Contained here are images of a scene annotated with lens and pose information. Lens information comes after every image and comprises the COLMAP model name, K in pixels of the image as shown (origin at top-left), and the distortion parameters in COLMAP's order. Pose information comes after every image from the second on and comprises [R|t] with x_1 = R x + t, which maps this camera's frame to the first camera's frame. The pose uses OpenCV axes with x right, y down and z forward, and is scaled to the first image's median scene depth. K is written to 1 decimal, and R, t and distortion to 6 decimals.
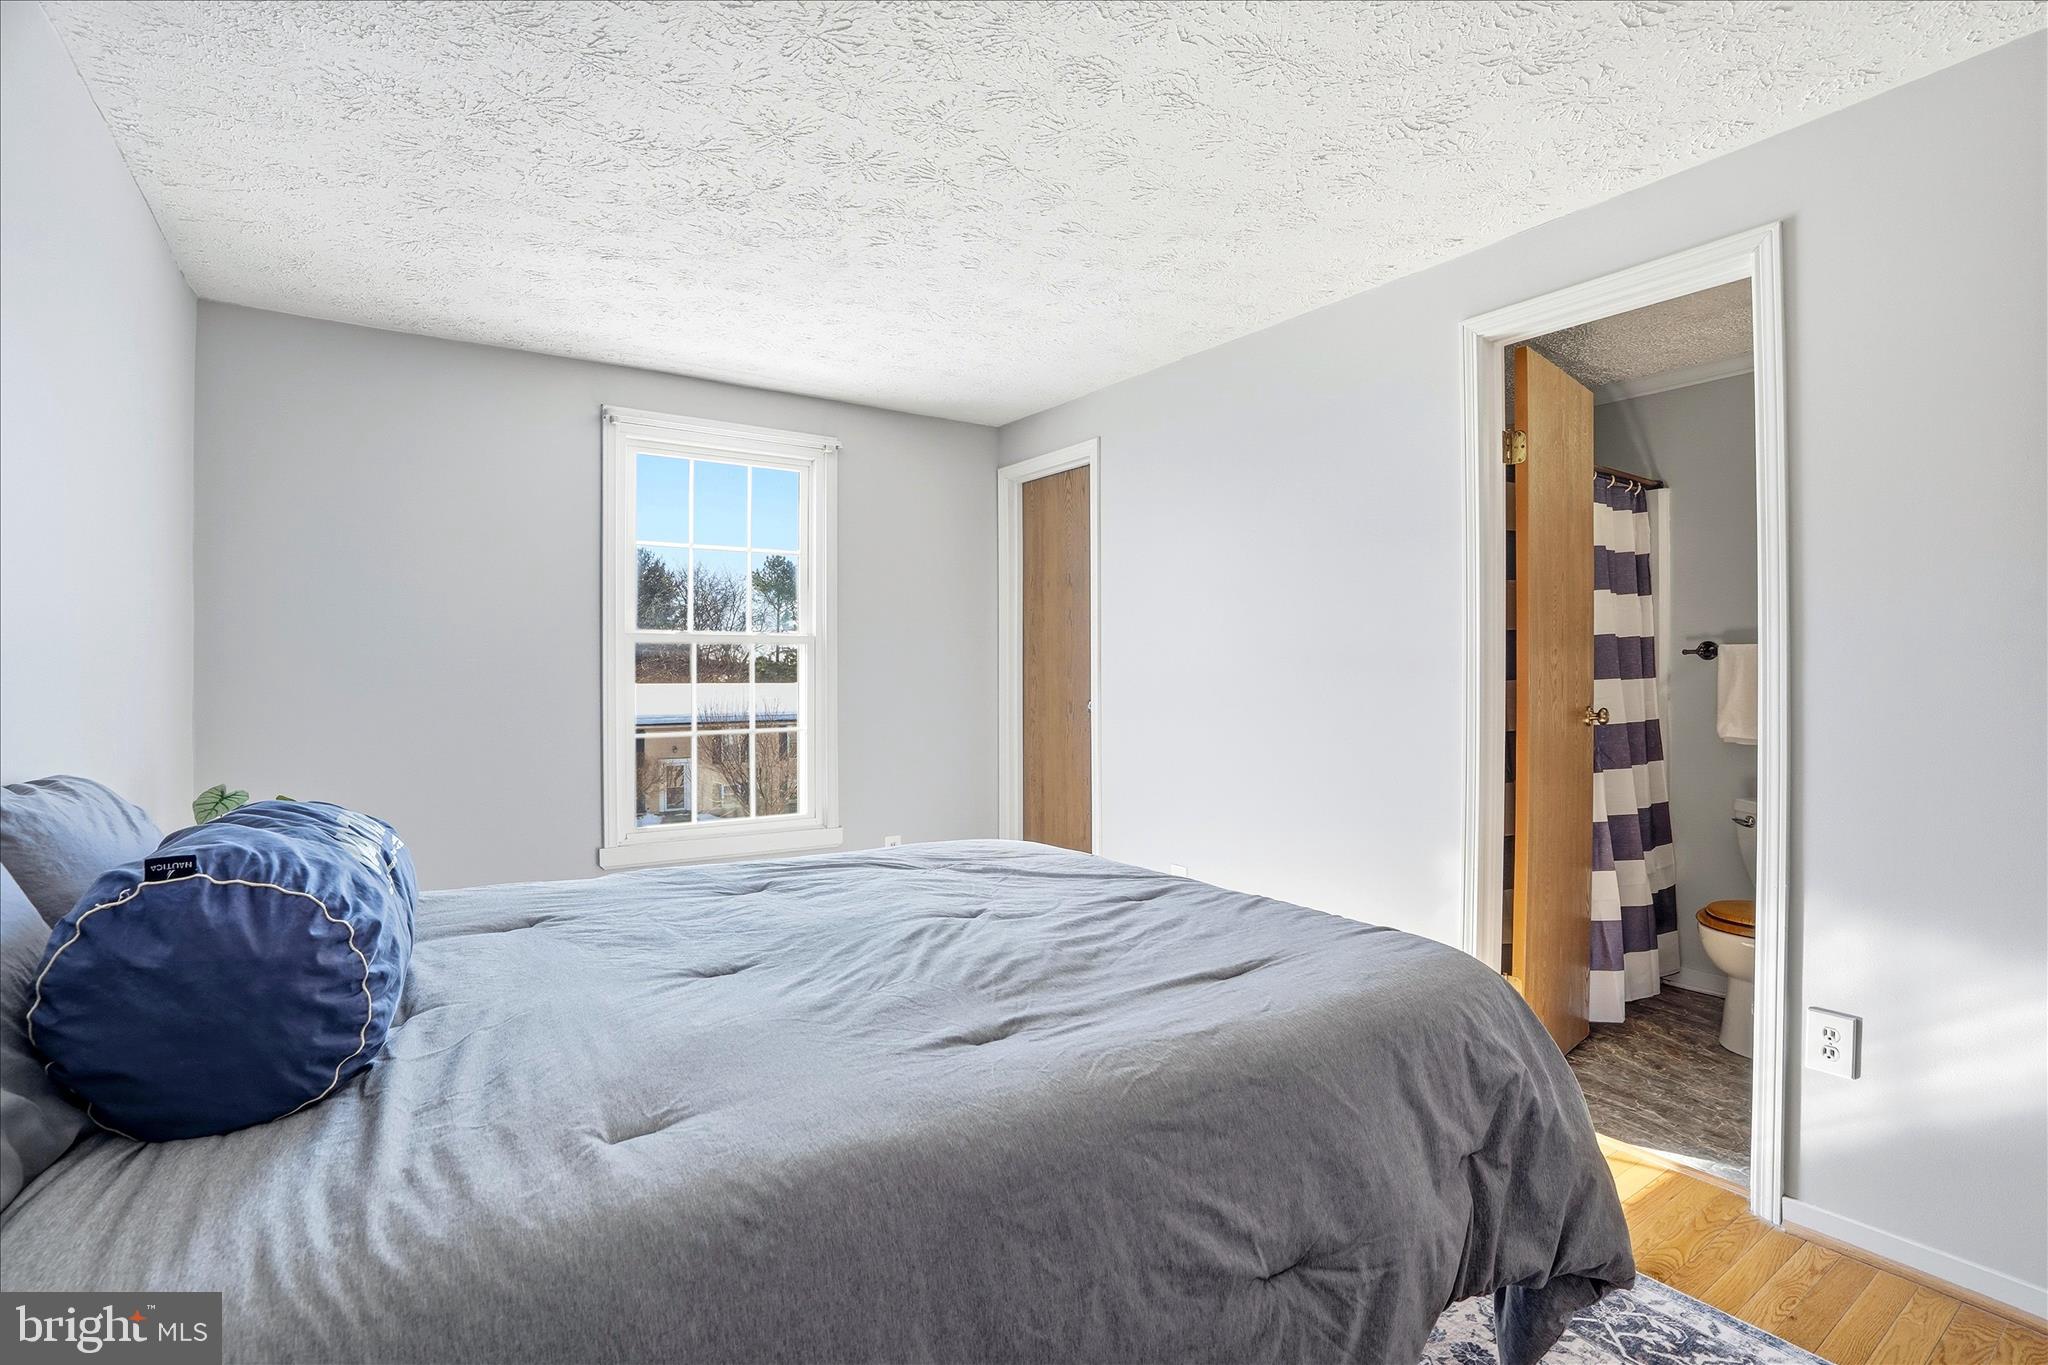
lens RADIAL K [[924.4, 0, 1024.0], [0, 924.4, 682.5], [0, 0, 1]] dist [-0.068834, 0.022083]
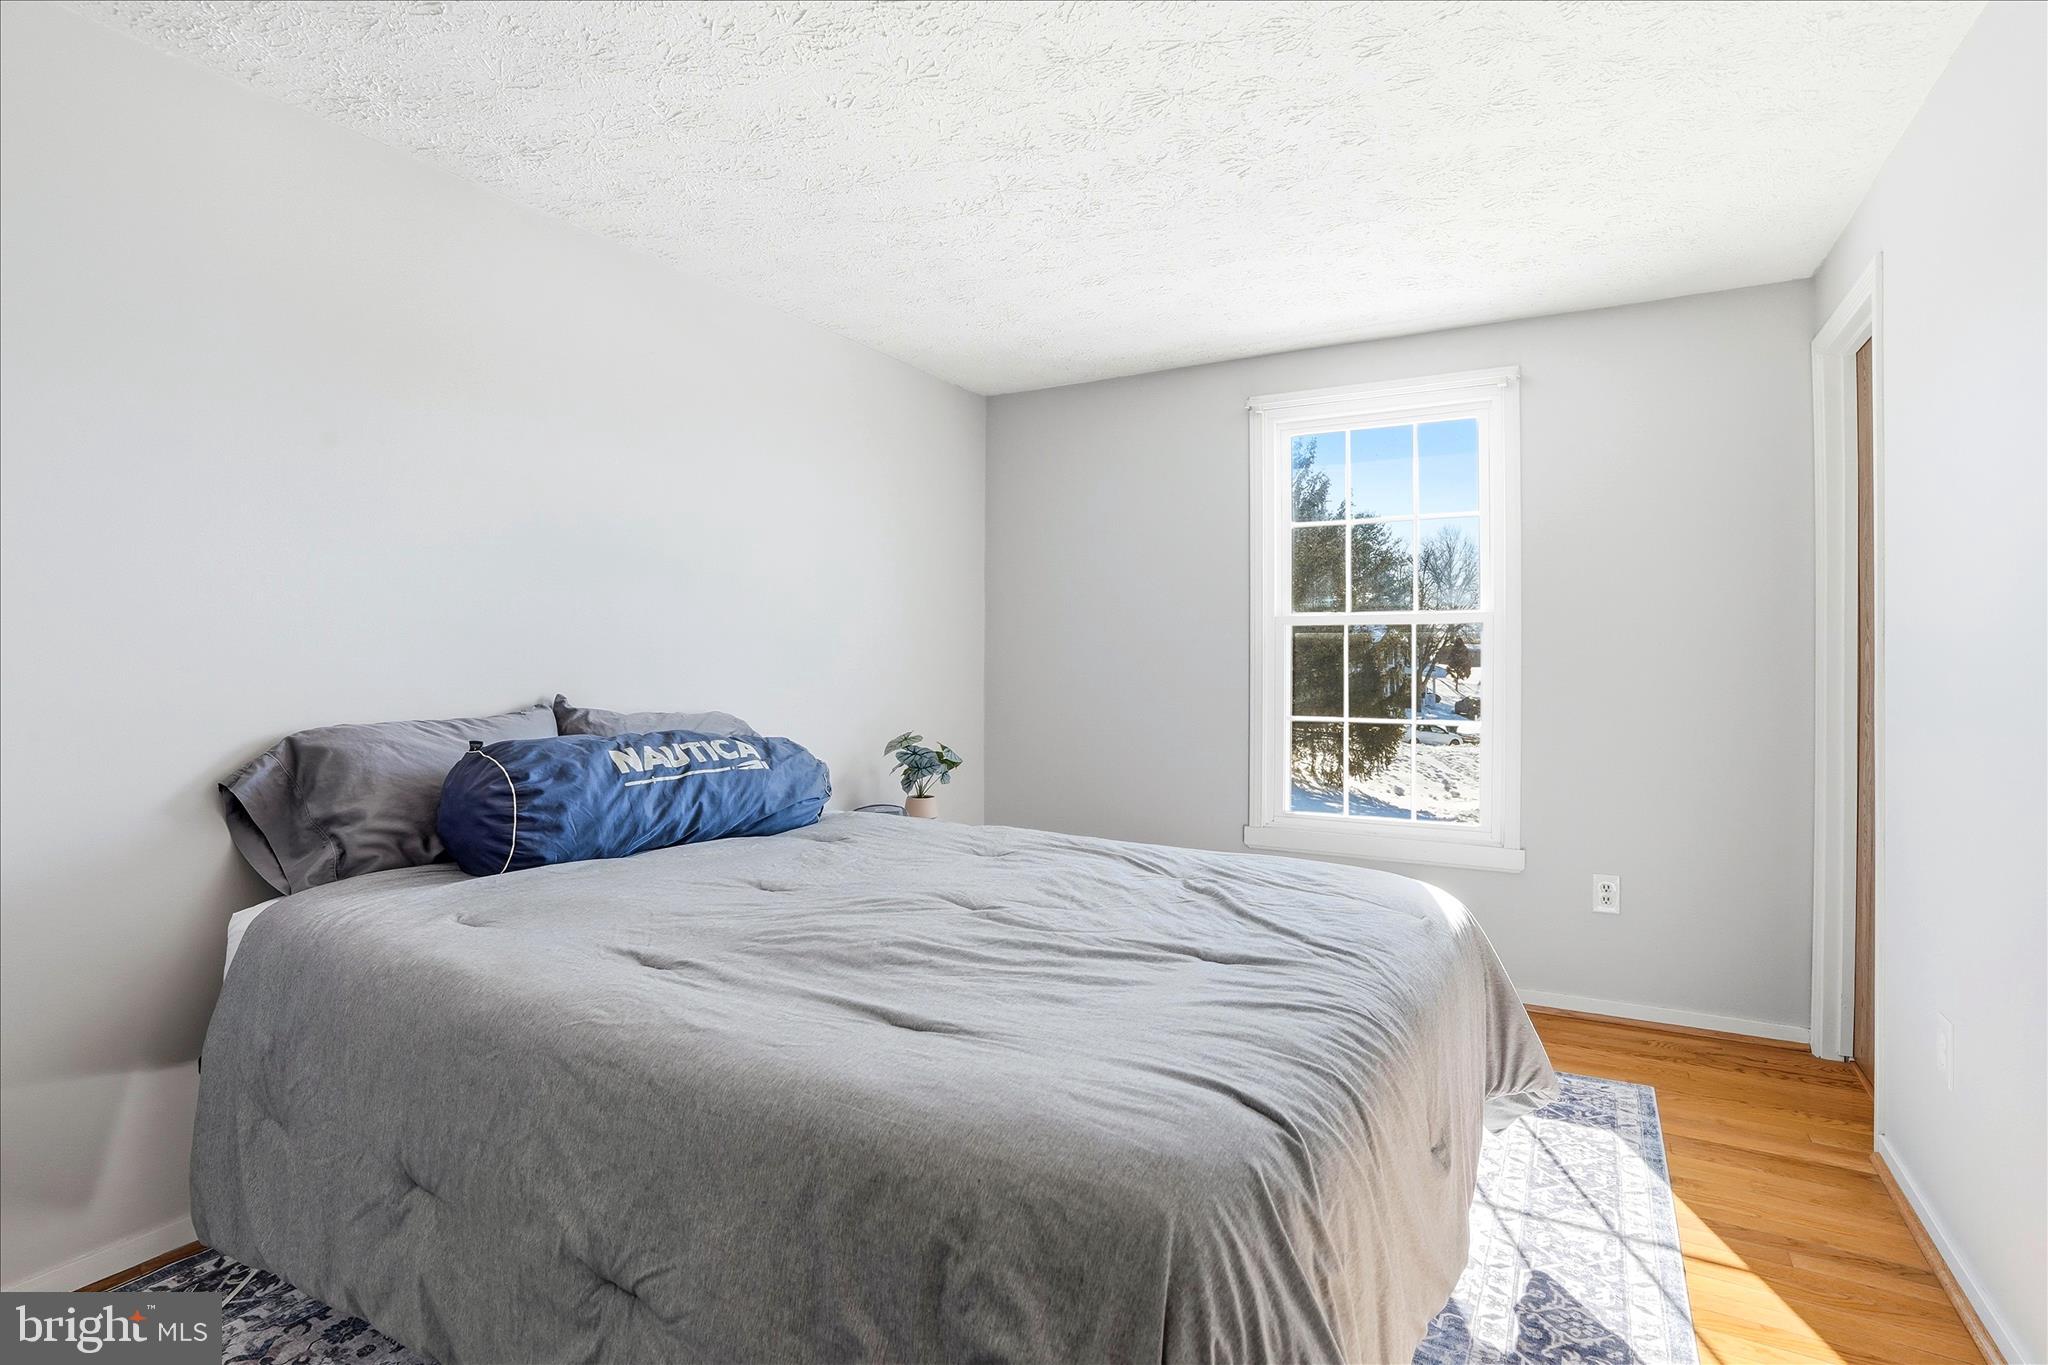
lens RADIAL K [[968.0, 0, 1022.3], [0, 968.0, 687.2], [0, 0, 1]] dist [-0.070897, 0.027793]
pose [[0.450298, 0.026952, -0.892471, 0.905706], [-0.009964, 0.999634, 0.025160, -0.001881], [0.892823, -0.002437, 0.450402, 0.628221]]
